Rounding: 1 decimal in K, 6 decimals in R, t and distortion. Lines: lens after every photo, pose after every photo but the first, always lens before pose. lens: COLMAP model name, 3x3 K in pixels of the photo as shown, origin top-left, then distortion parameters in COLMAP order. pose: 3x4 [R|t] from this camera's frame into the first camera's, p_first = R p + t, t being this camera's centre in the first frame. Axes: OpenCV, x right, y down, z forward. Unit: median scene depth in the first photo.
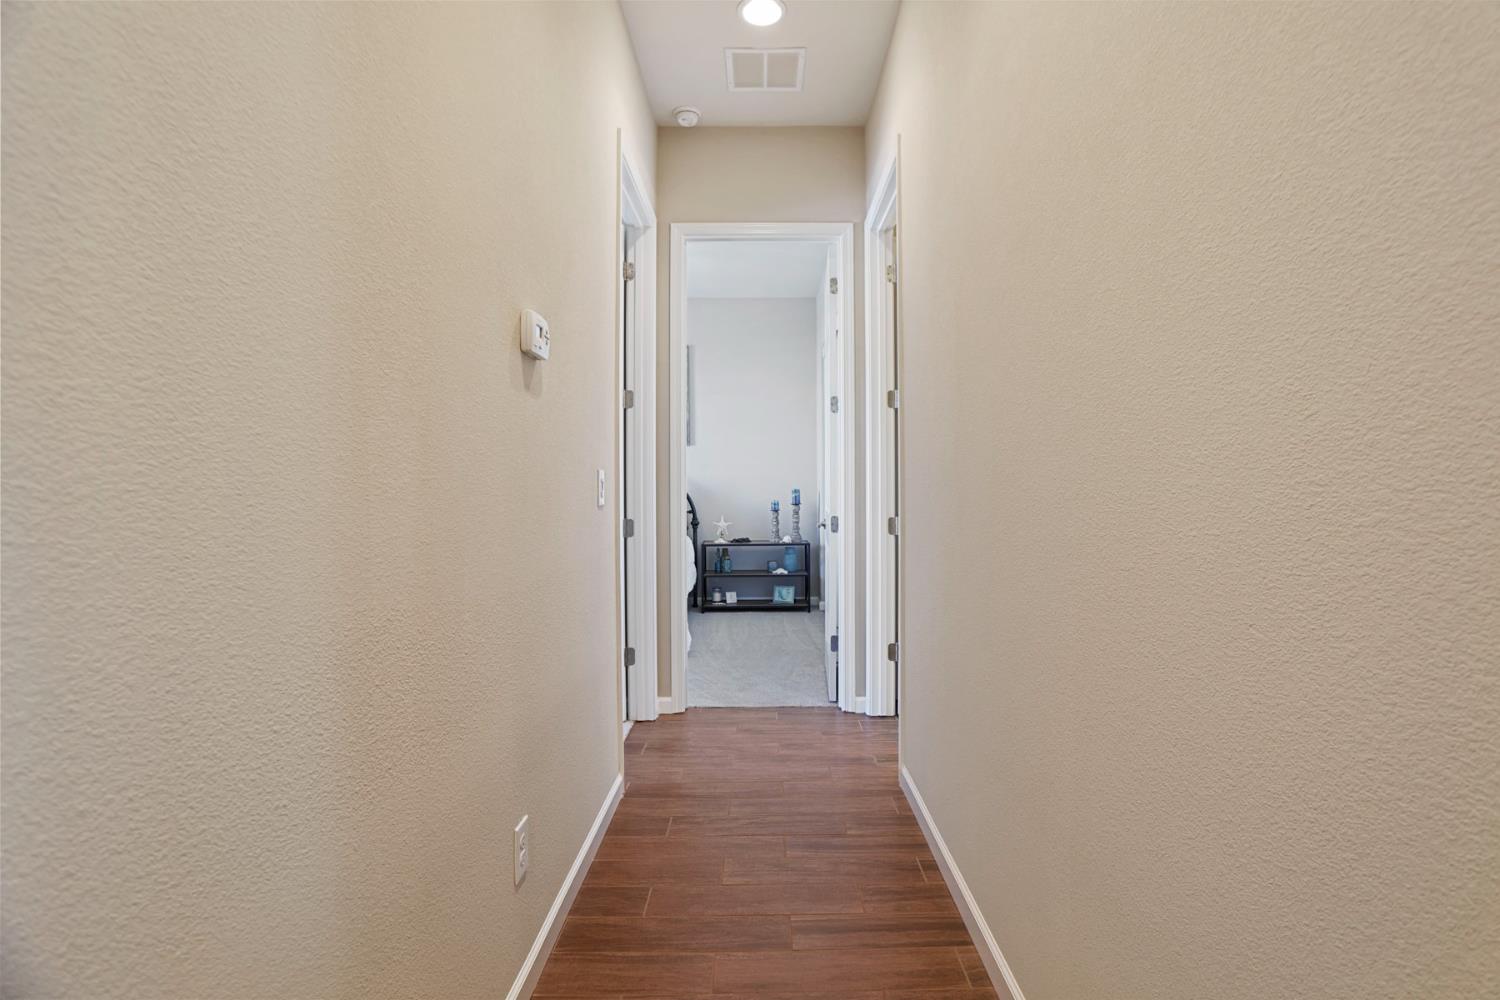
lens RADIAL K [[737.6, 0, 749.7], [0, 737.6, 496.6], [0, 0, 1]] dist [-0.059803, 0.019495]
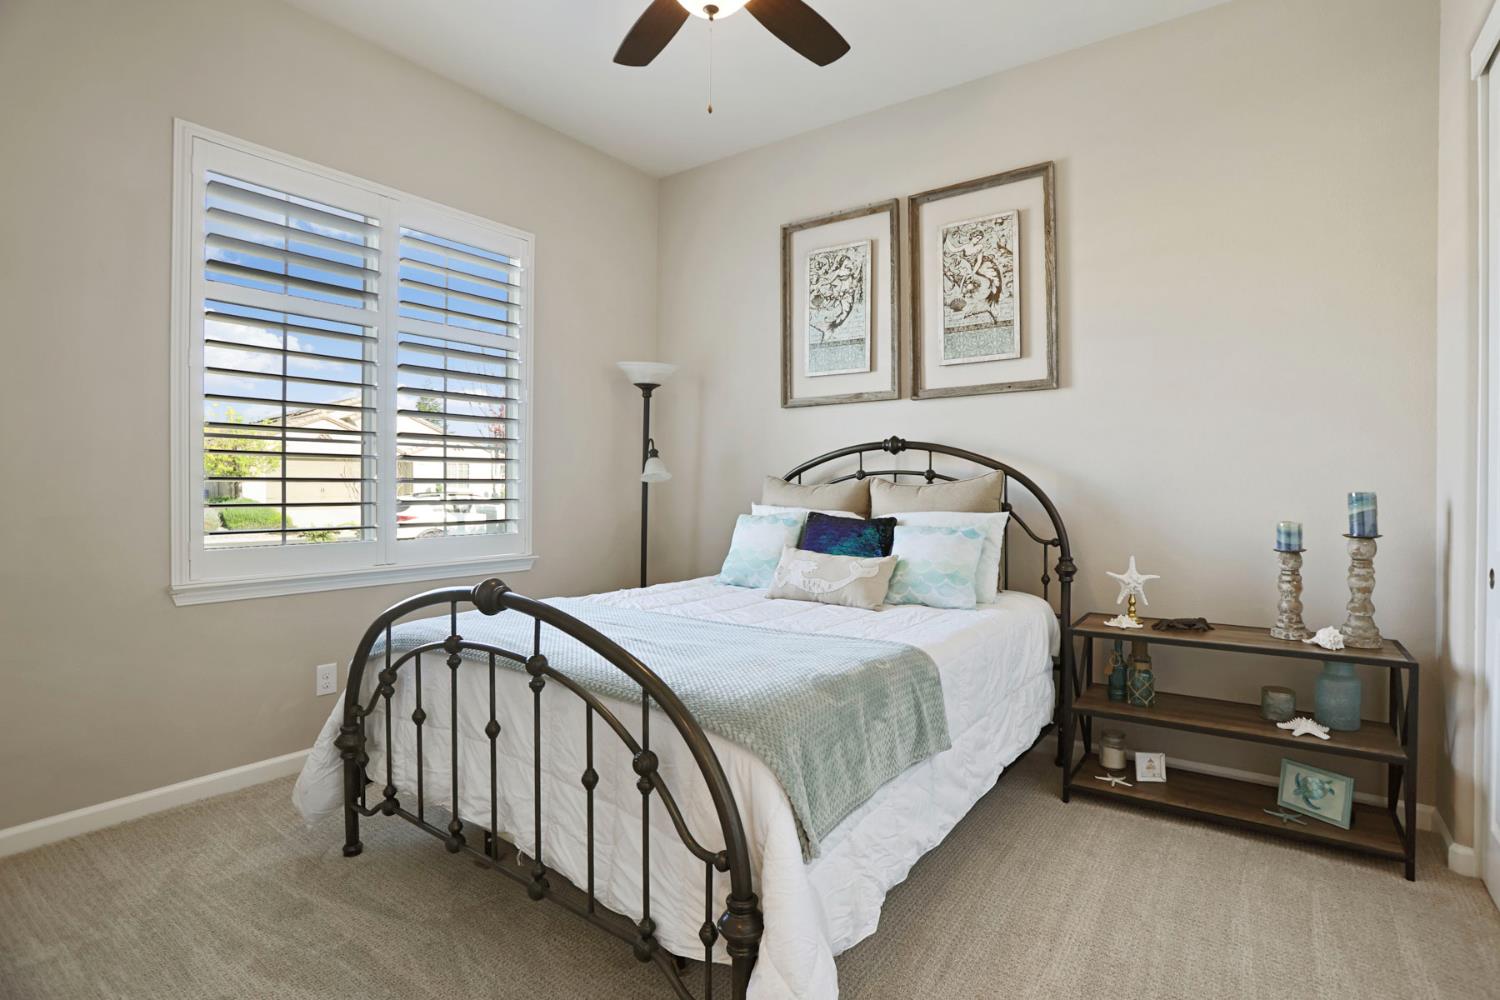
lens RADIAL K [[737.6, 0, 748.9], [0, 737.6, 487.5], [0, 0, 1]] dist [-0.059803, 0.019495]
pose [[0.805956, 0.005298, -0.591952, 0.028716], [-0.004671, 0.999986, 0.002591, -0.012208], [0.591957, 0.000677, 0.805969, 0.562553]]
